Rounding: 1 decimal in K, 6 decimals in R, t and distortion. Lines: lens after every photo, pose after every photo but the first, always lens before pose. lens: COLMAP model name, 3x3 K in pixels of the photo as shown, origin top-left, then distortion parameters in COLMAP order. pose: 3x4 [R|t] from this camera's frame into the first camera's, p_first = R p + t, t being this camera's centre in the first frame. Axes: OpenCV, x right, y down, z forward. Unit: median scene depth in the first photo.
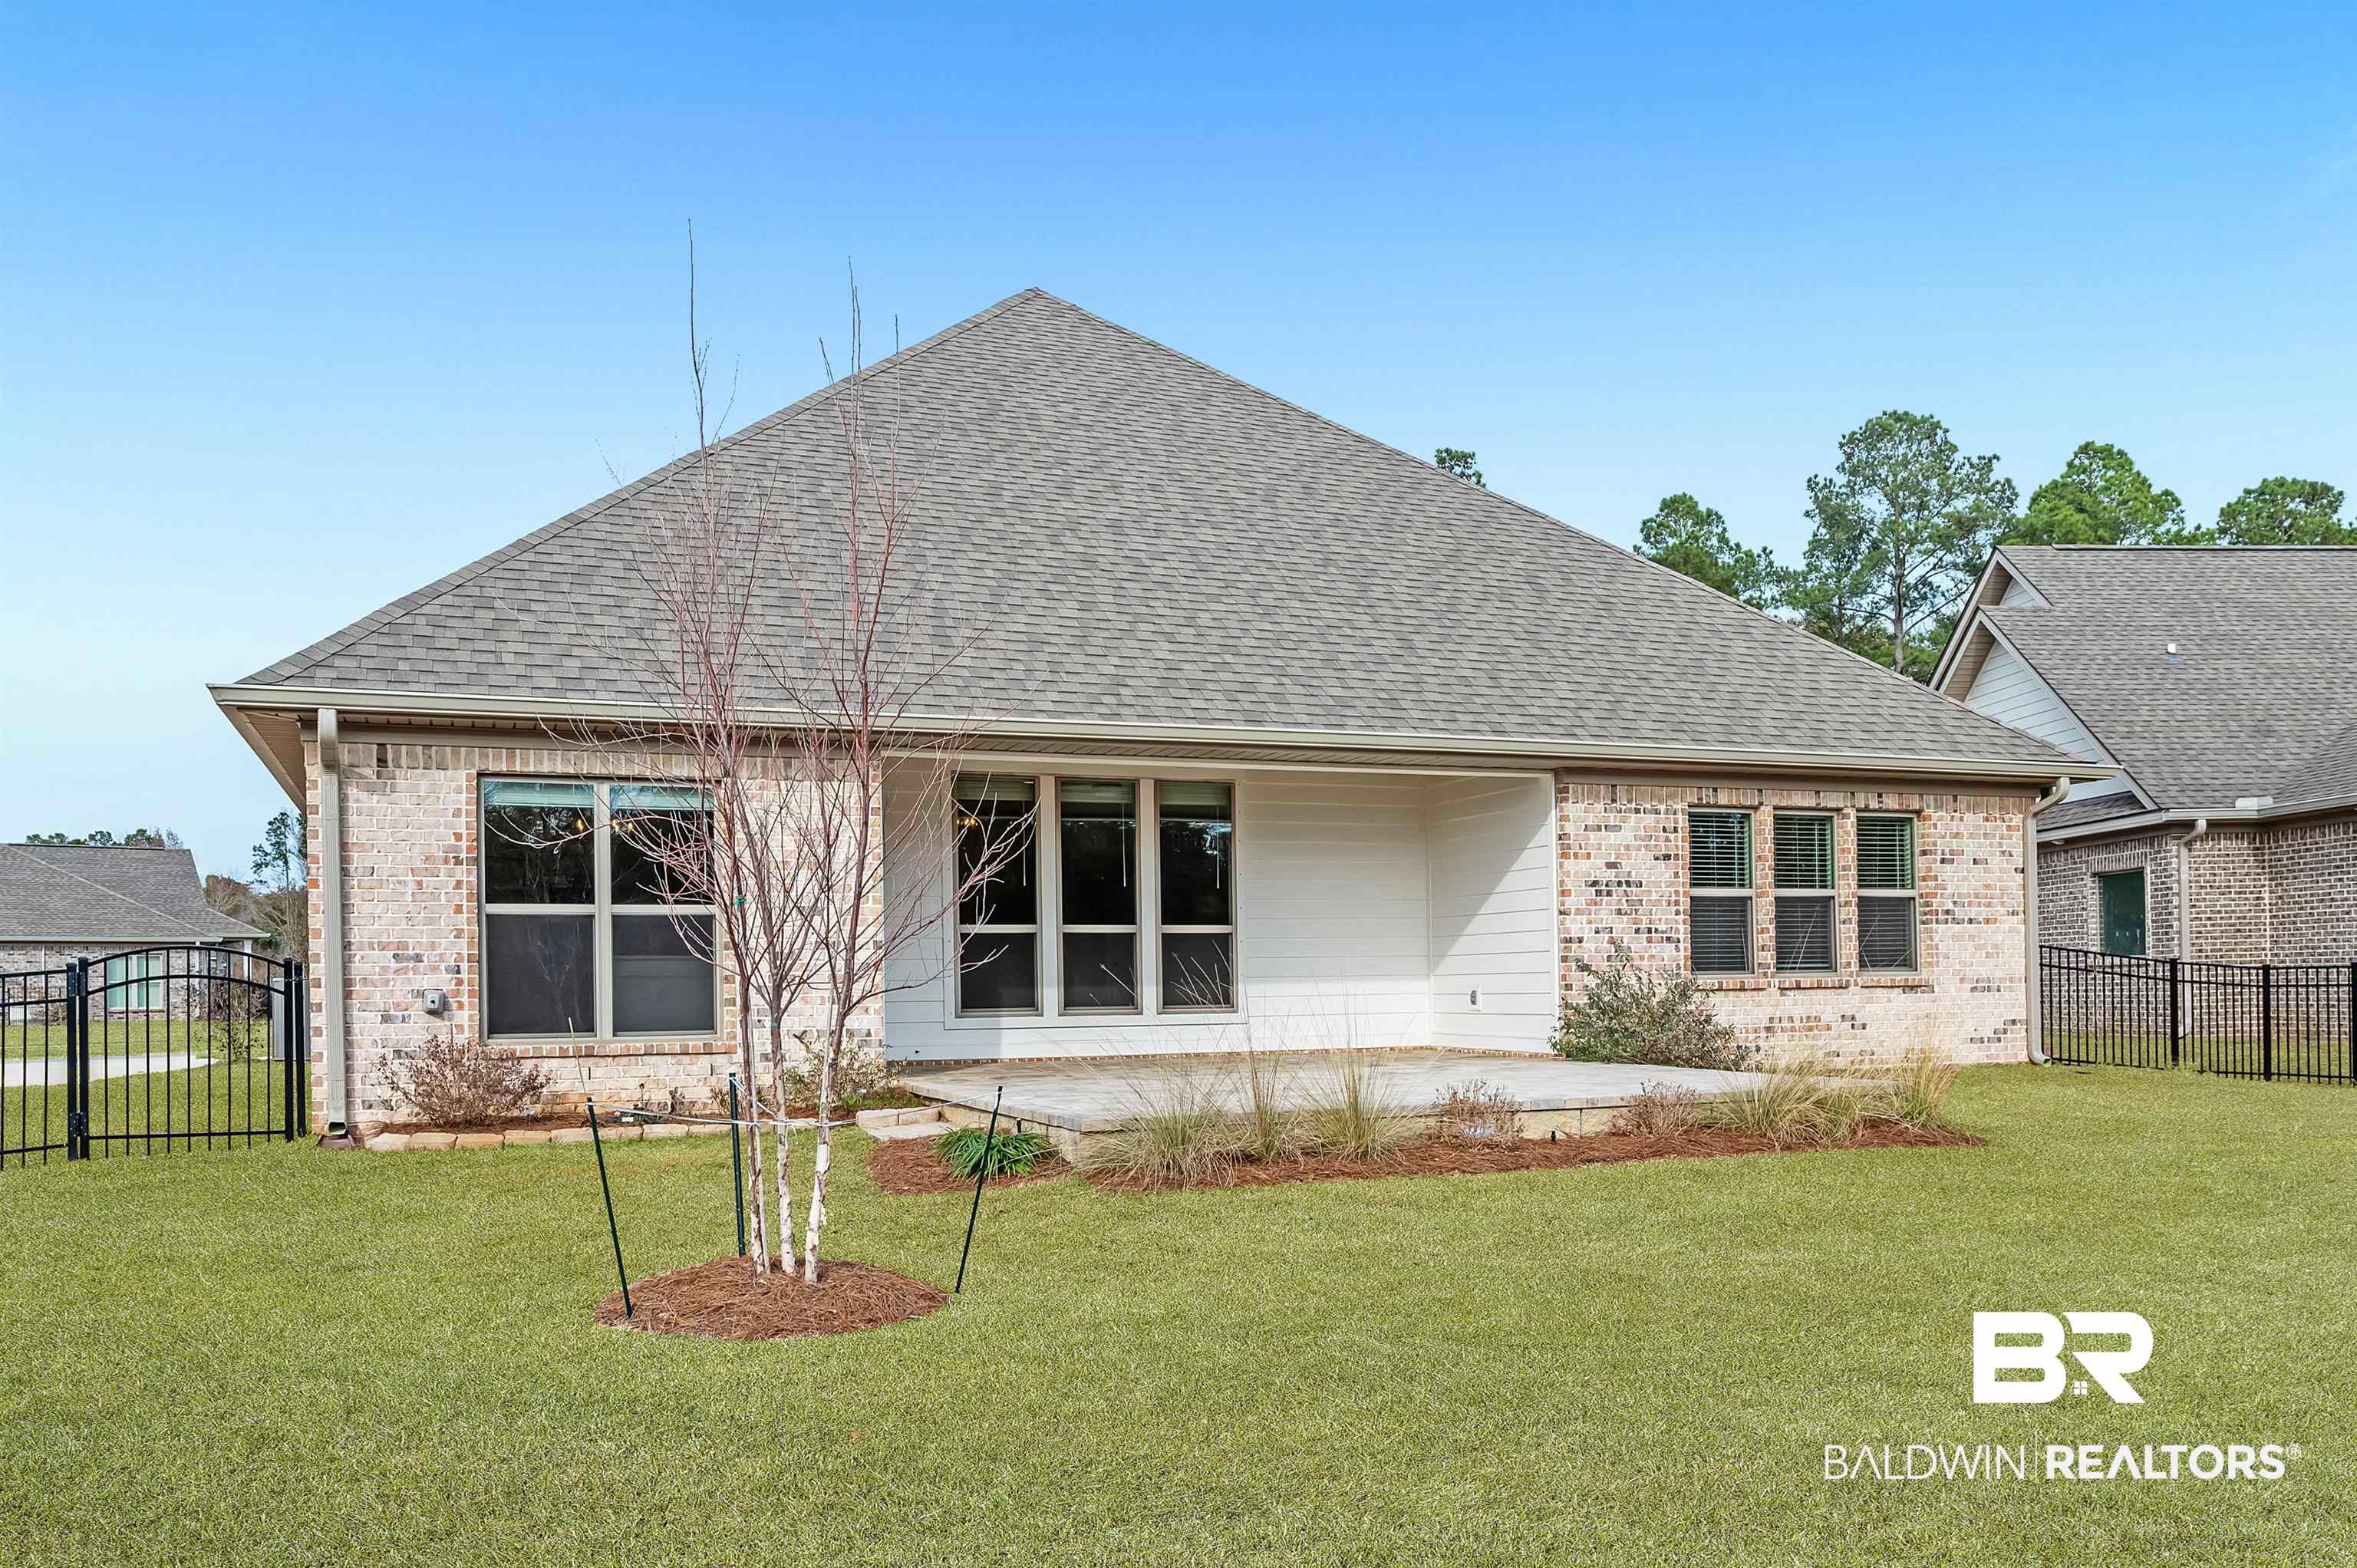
lens RADIAL K [[1840.1, 0, 1176.7], [0, 1840.1, 980.0], [0, 0, 1]] dist [0.000631, 0.000232]
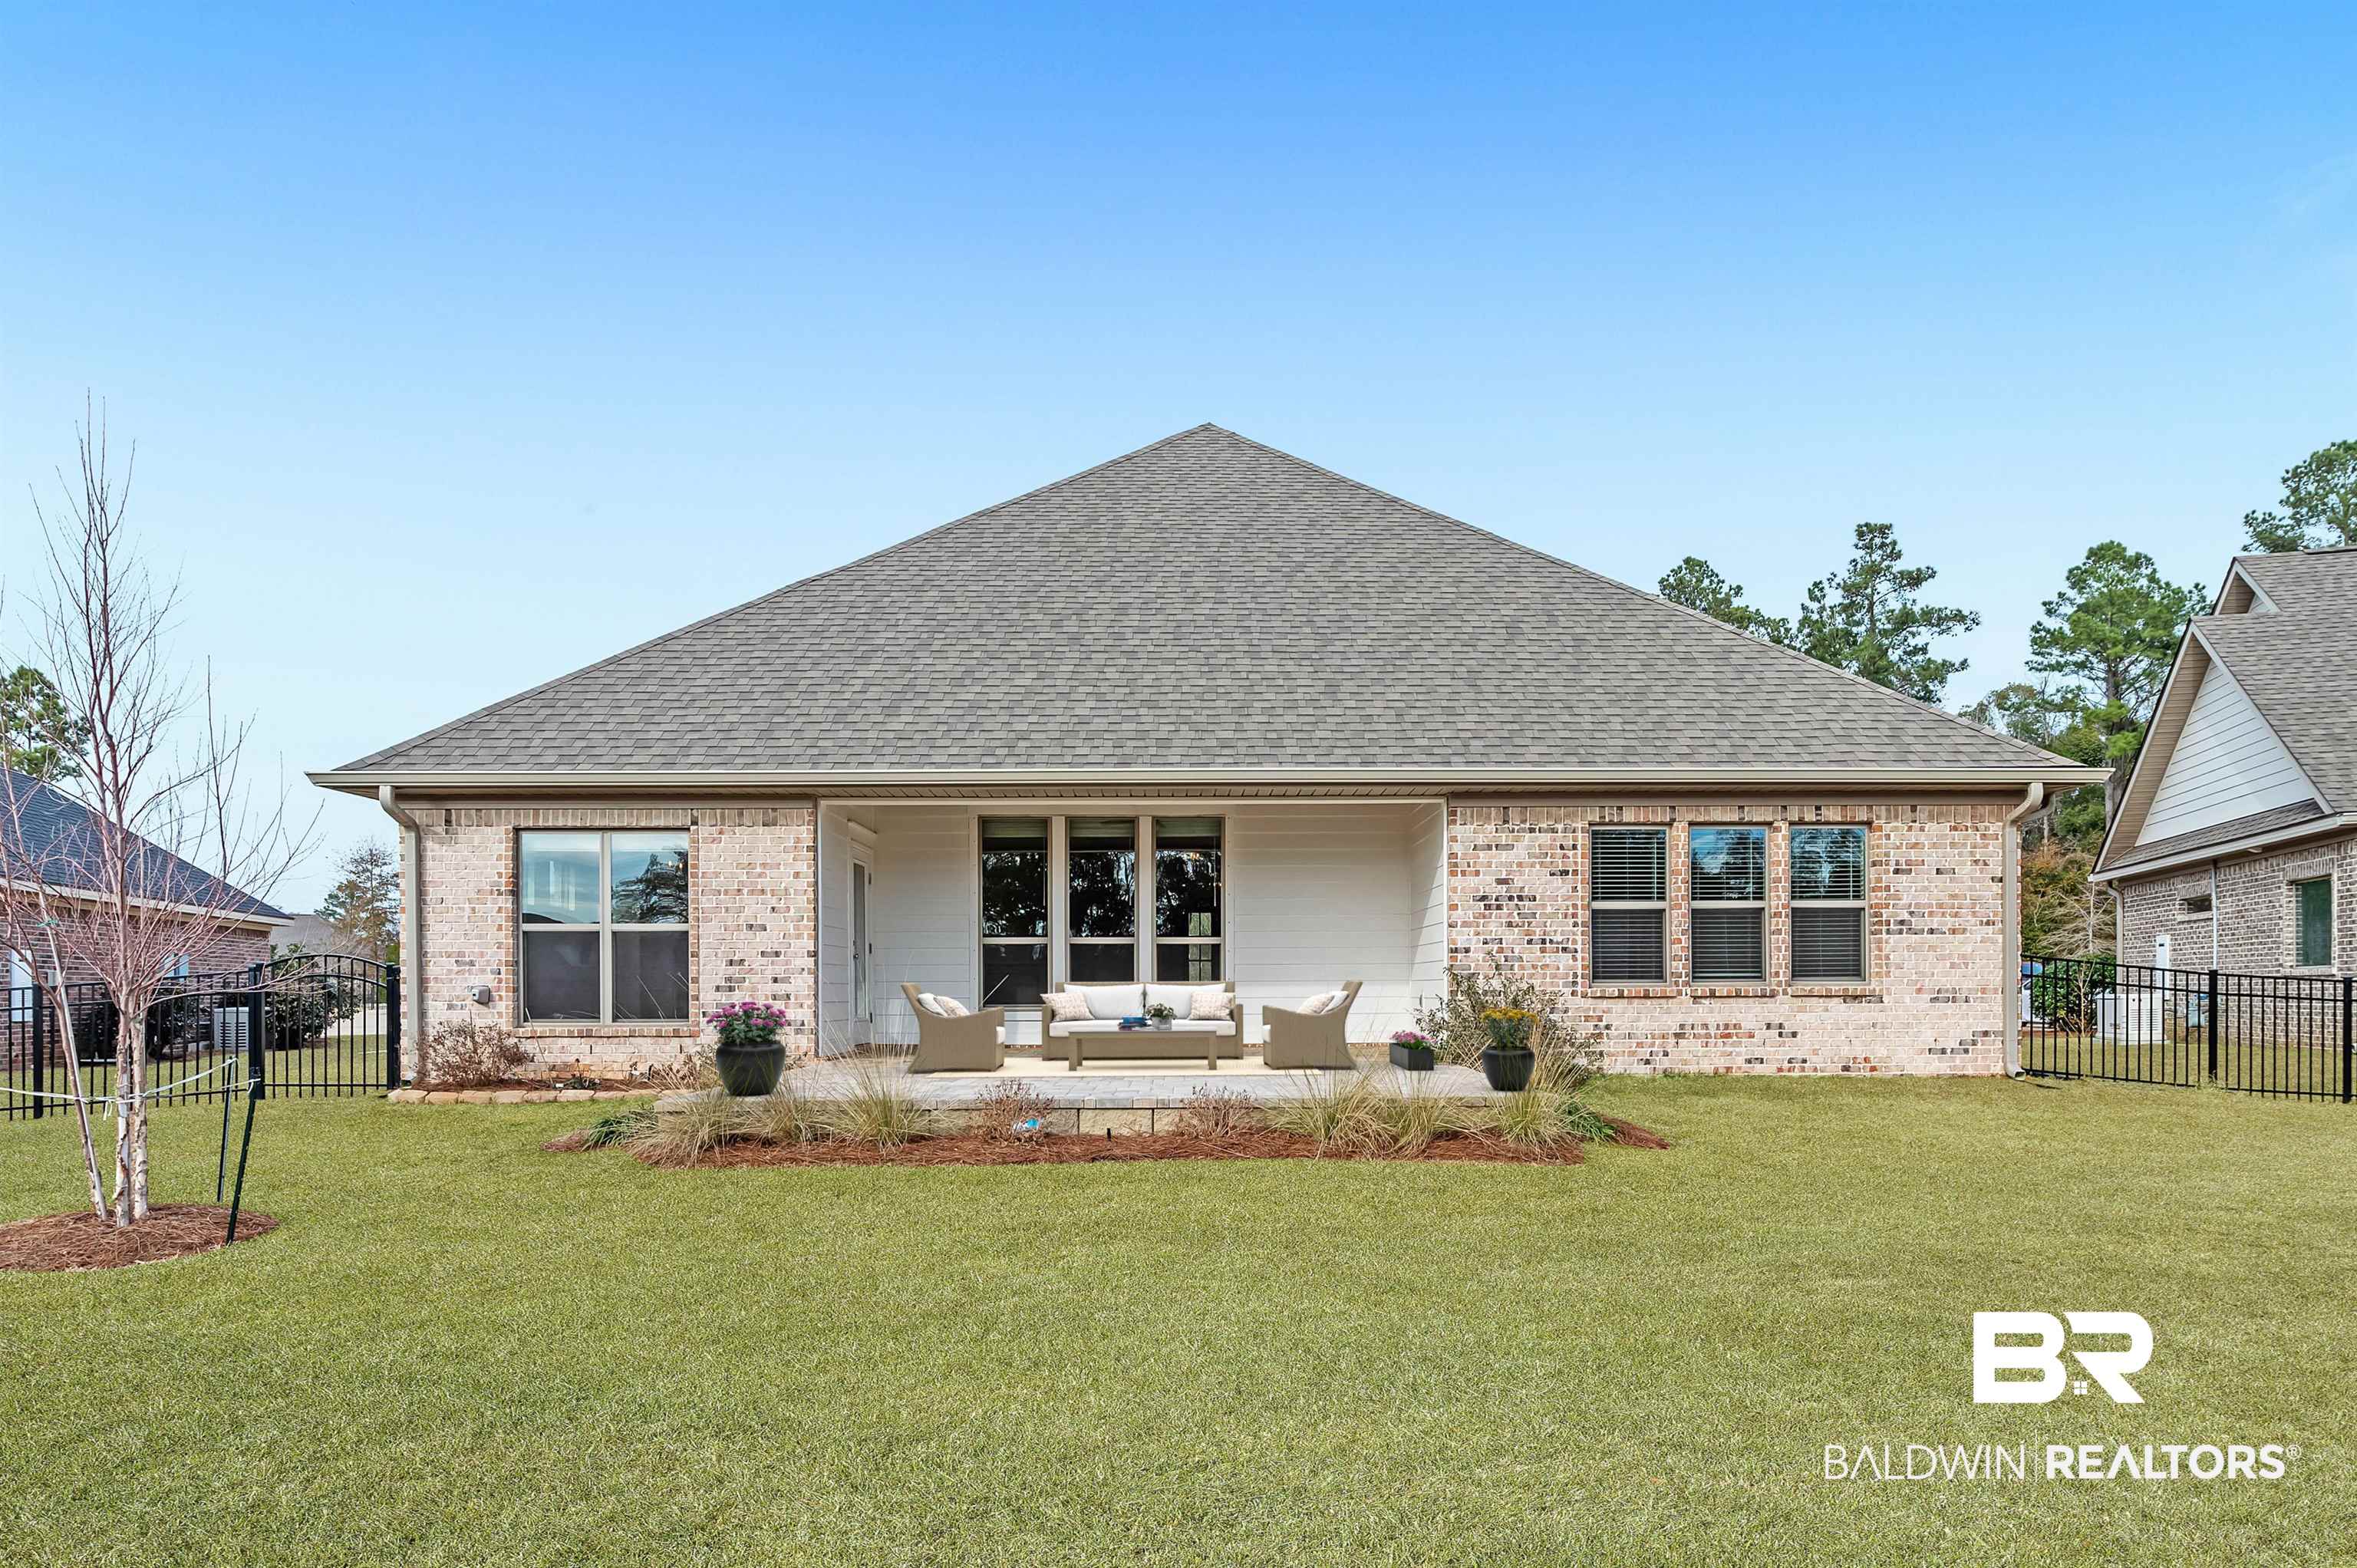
lens RADIAL K [[1386.4, 0, 1179.3], [0, 1386.4, 993.8], [0, 0, 1]] dist [-0.003023, -0.001834]
pose [[0.932850, 0.012175, -0.360059, 0.341237], [-0.007927, 0.999880, 0.013272, -0.005210], [0.360178, -0.009527, 0.932835, 0.162674]]
